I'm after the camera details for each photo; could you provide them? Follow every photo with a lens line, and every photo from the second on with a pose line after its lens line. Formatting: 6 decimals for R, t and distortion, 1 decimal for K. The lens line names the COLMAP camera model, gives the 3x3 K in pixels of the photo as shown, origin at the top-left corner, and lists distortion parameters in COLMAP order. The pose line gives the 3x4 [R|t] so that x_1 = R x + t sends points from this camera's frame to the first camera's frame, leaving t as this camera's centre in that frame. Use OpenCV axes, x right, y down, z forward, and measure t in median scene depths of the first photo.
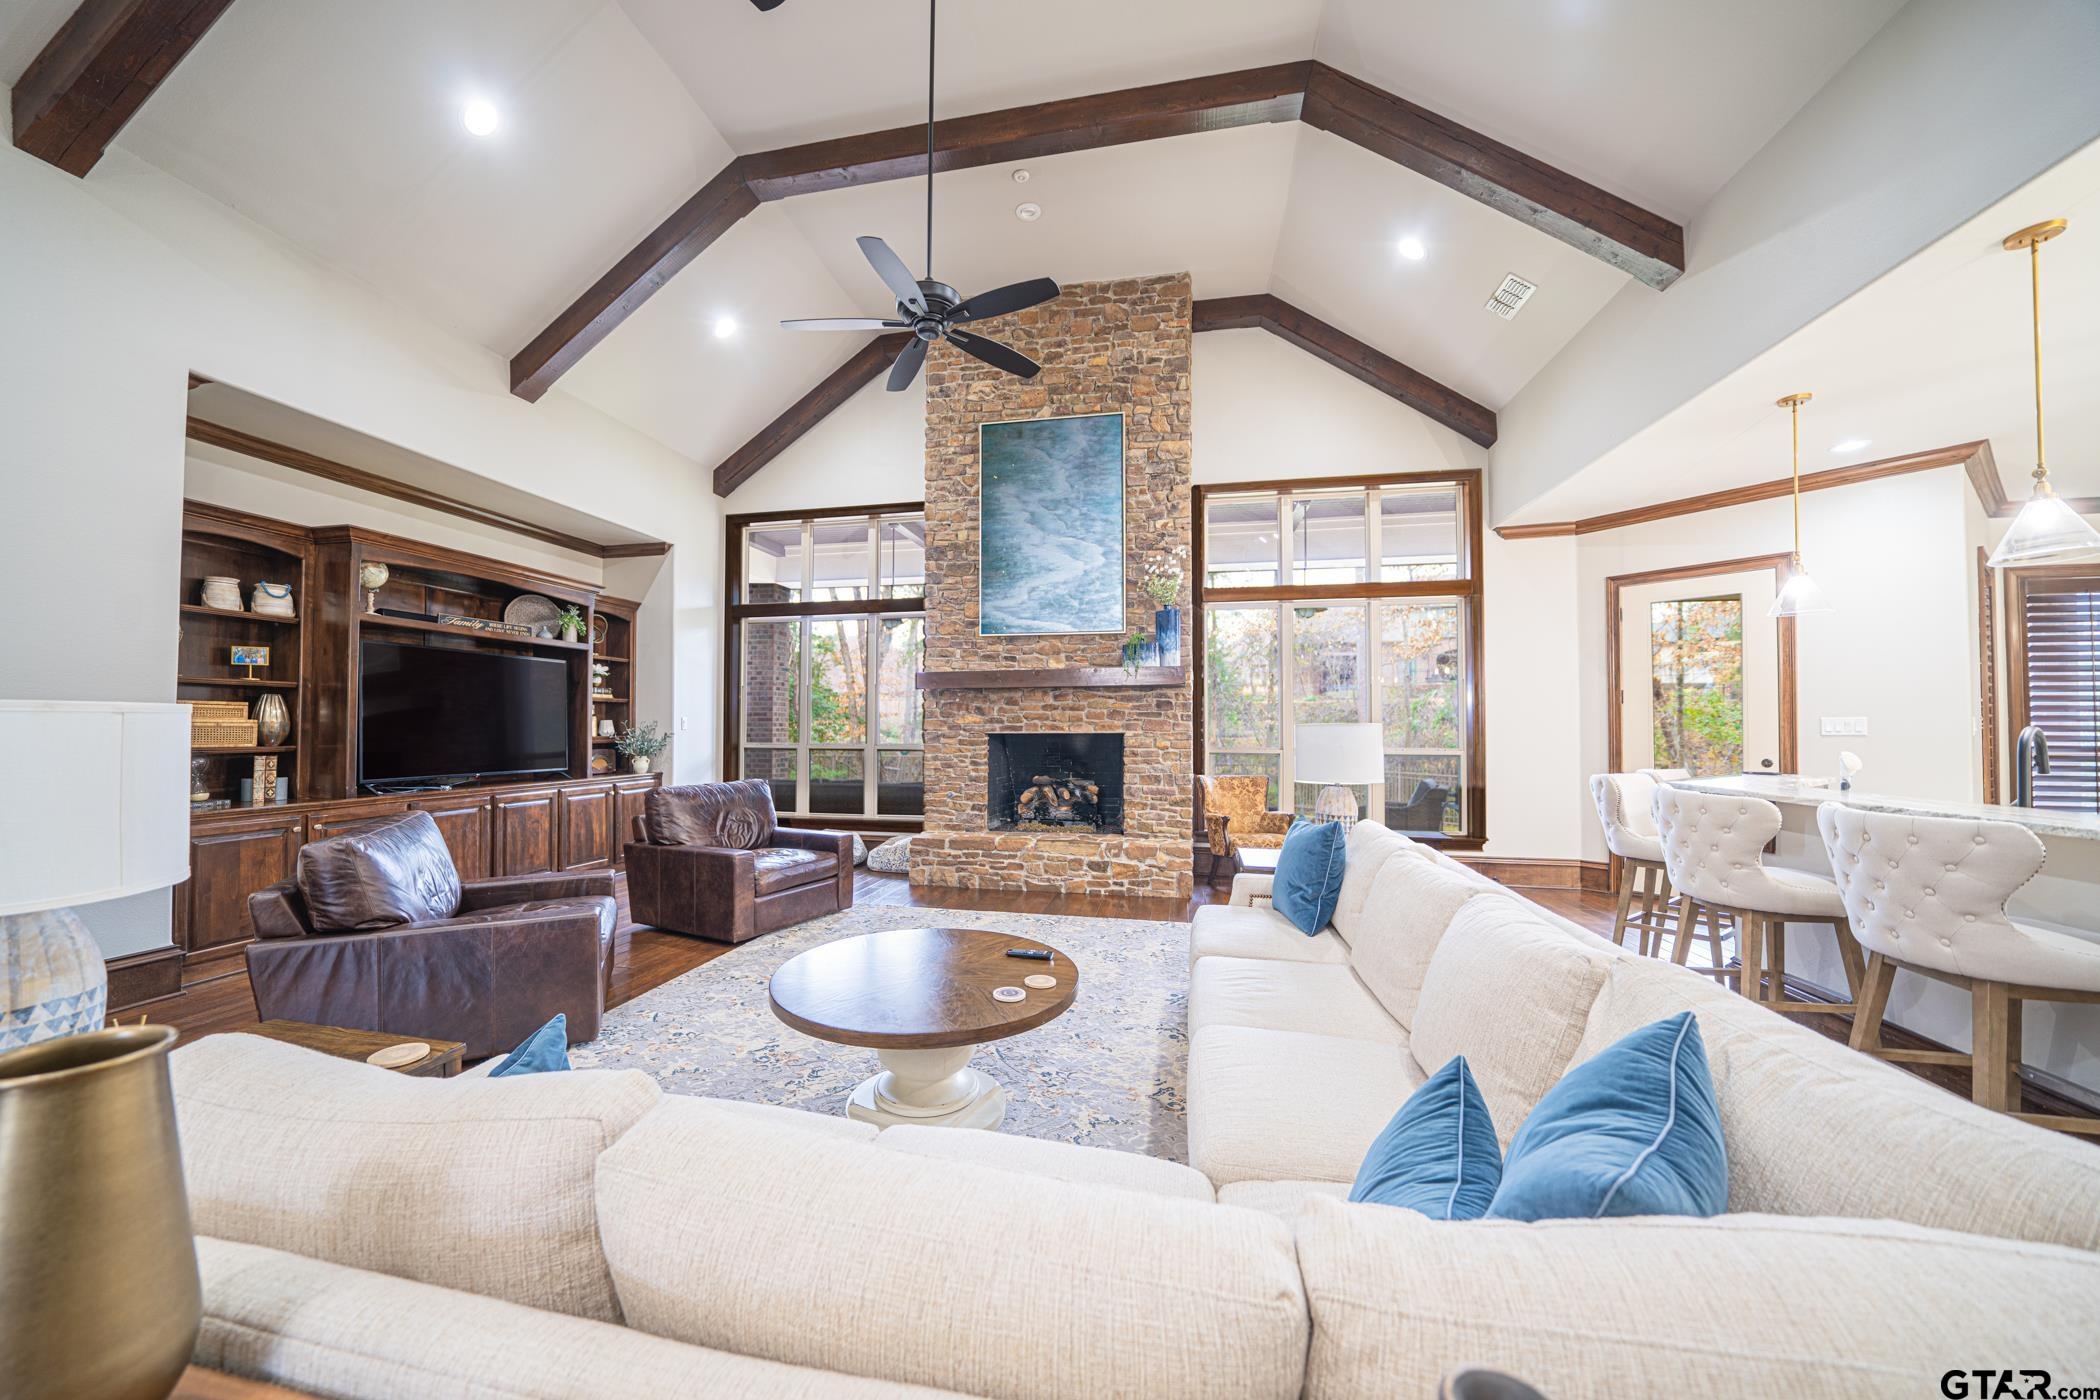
lens RADIAL K [[743.6, 0, 1027.1], [0, 743.6, 708.9], [0, 0, 1]] dist [-0.019658, -0.000012]
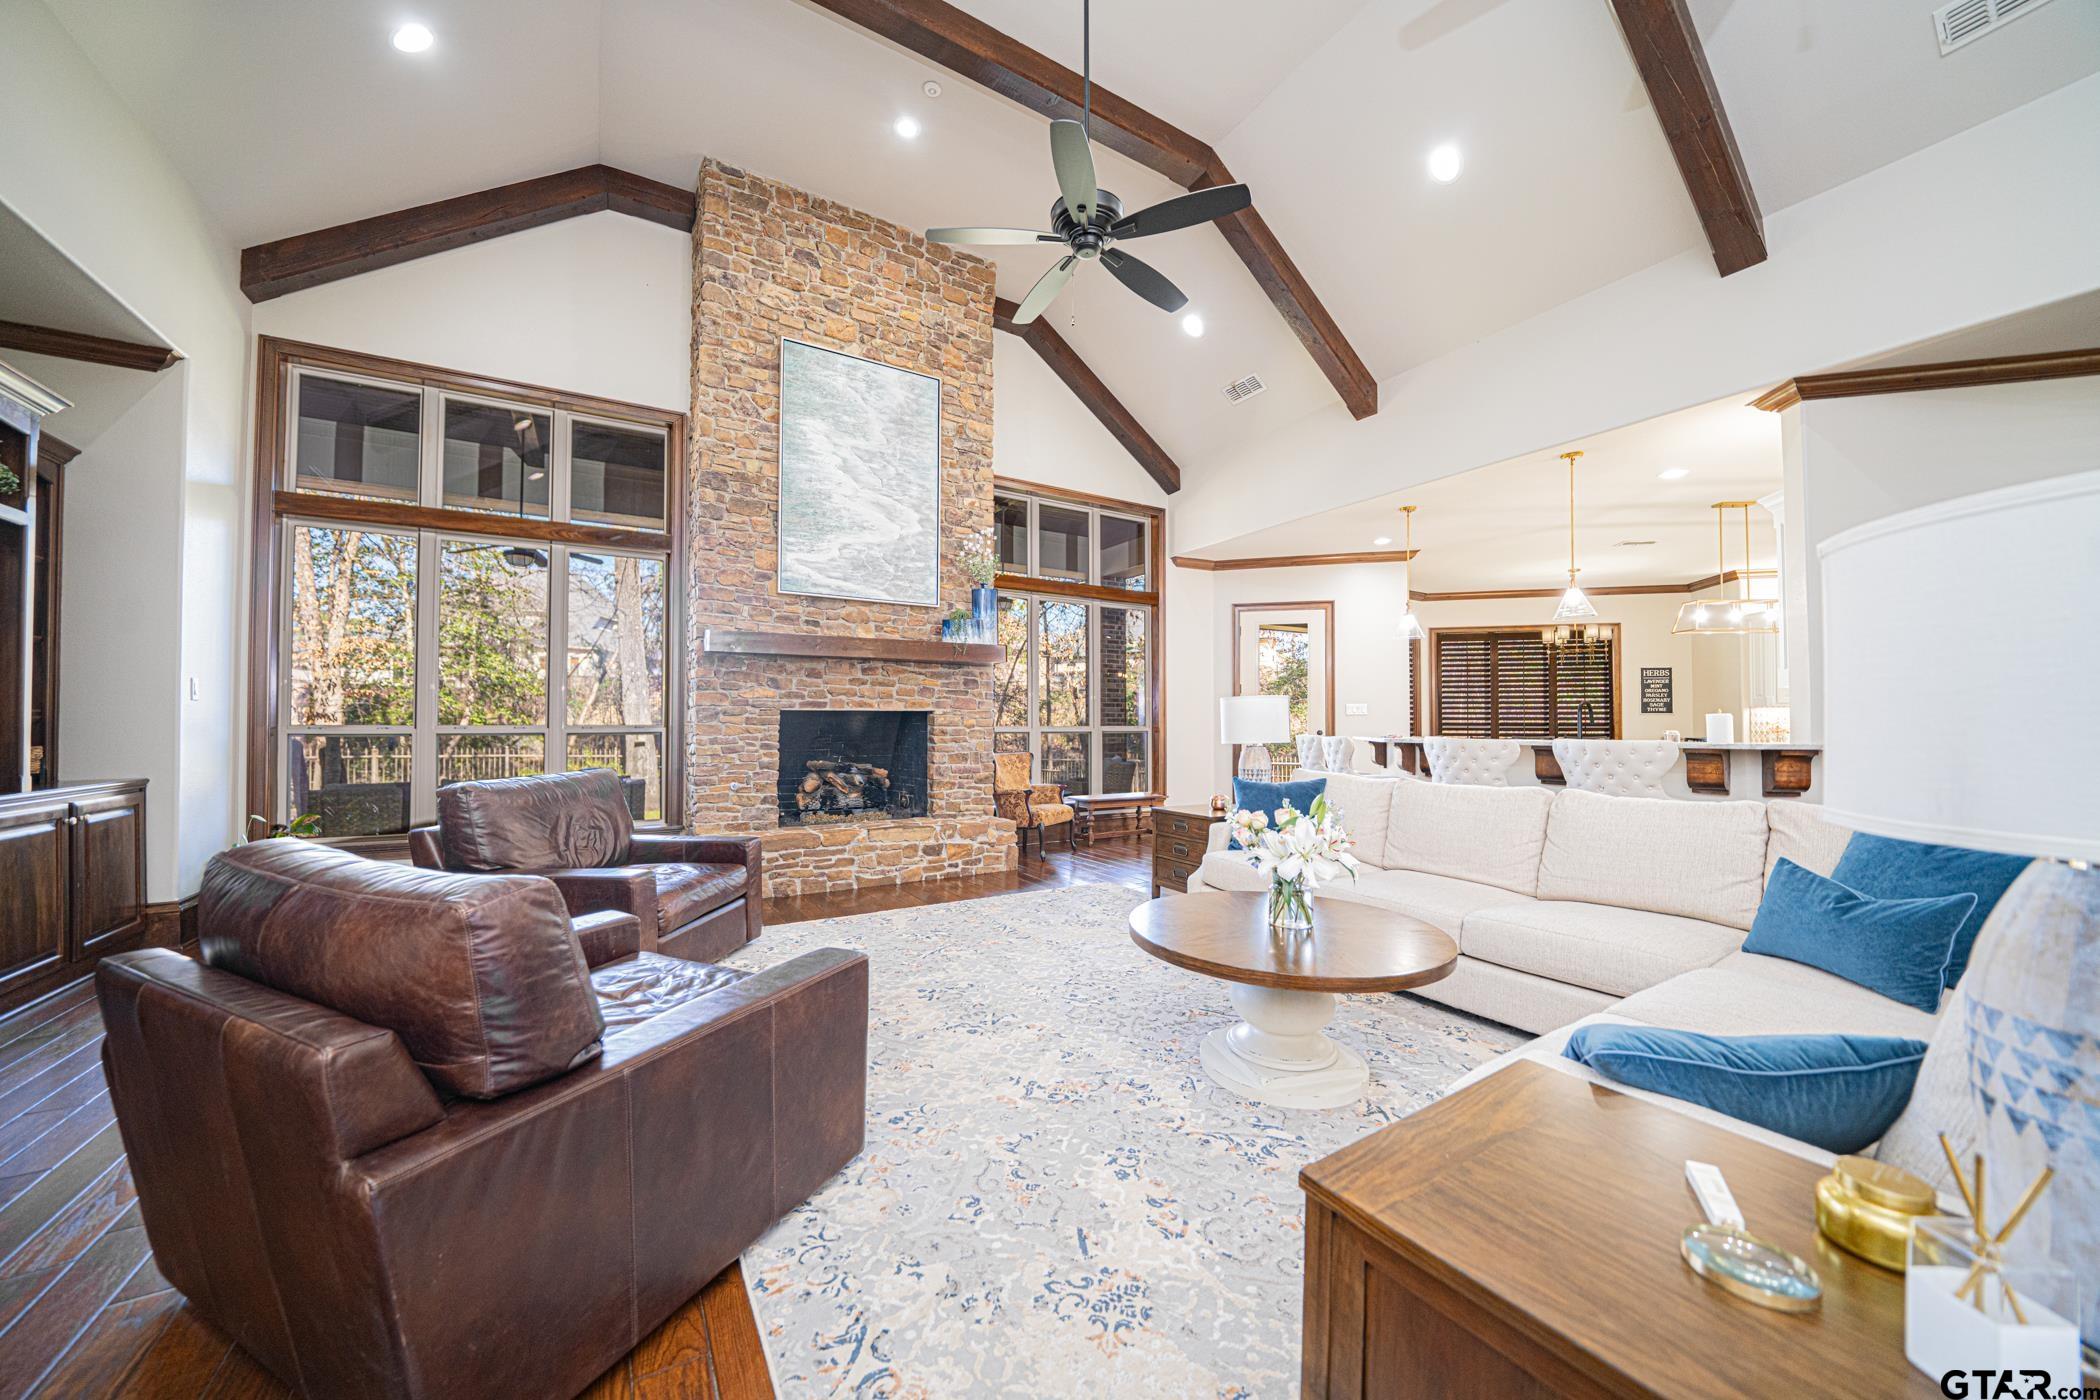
lens RADIAL K [[743.6, 0, 1027.1], [0, 743.6, 708.9], [0, 0, 1]] dist [-0.019658, -0.000012]
pose [[0.727704, 0.013733, 0.685754, -0.440075], [-0.015753, 0.999870, -0.003308, 0.031034], [-0.685710, -0.008396, 0.727826, 0.215326]]
